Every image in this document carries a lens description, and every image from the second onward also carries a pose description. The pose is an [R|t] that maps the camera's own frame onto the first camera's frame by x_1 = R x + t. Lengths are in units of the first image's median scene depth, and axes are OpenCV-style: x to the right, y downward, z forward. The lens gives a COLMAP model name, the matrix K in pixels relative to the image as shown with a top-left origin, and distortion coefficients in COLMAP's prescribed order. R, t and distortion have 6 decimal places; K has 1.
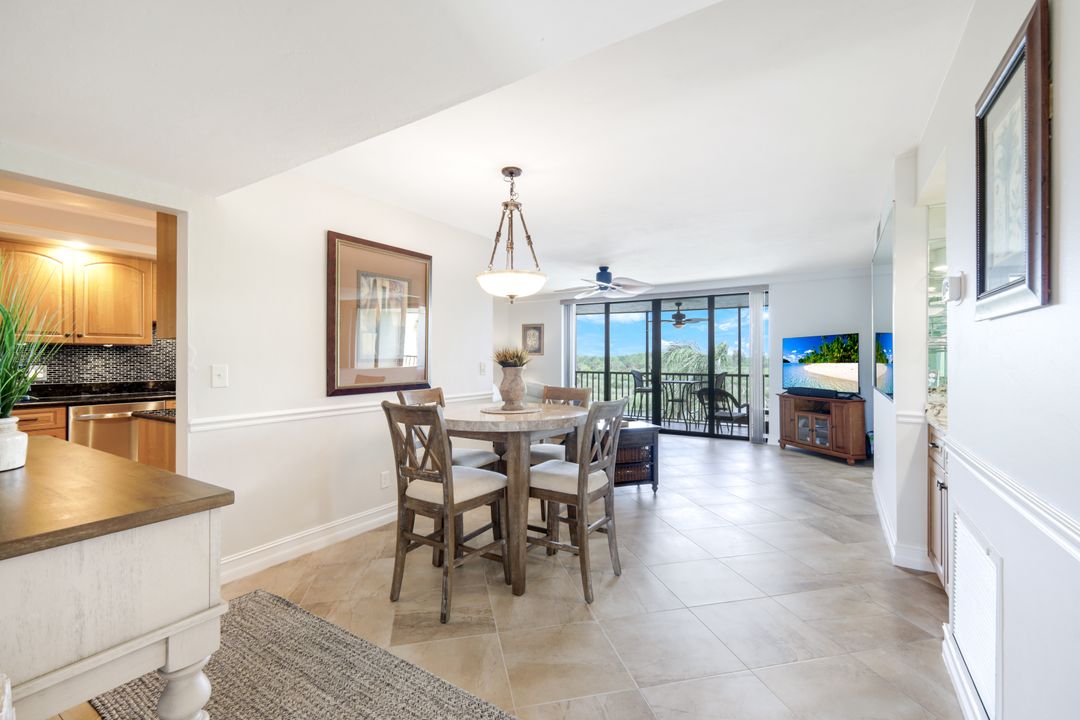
lens RADIAL K [[469.8, 0, 540.0], [0, 469.8, 360.0], [0, 0, 1]] dist [-0.000528, 0.000130]
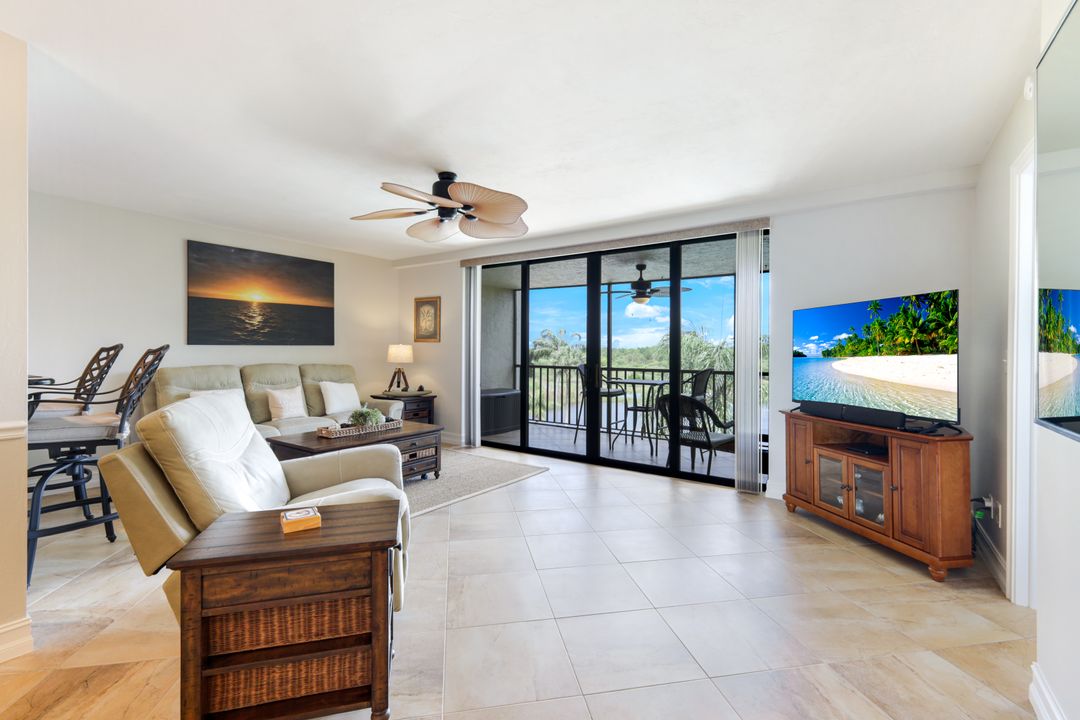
lens RADIAL K [[449.5, 0, 537.0], [0, 449.5, 355.0], [0, 0, 1]] dist [0.000685, -0.000028]
pose [[0.997978, 0.010853, -0.062628, 0.241953], [-0.010606, 0.999935, 0.004269, 0.006431], [0.062671, -0.003596, 0.998028, 0.439296]]
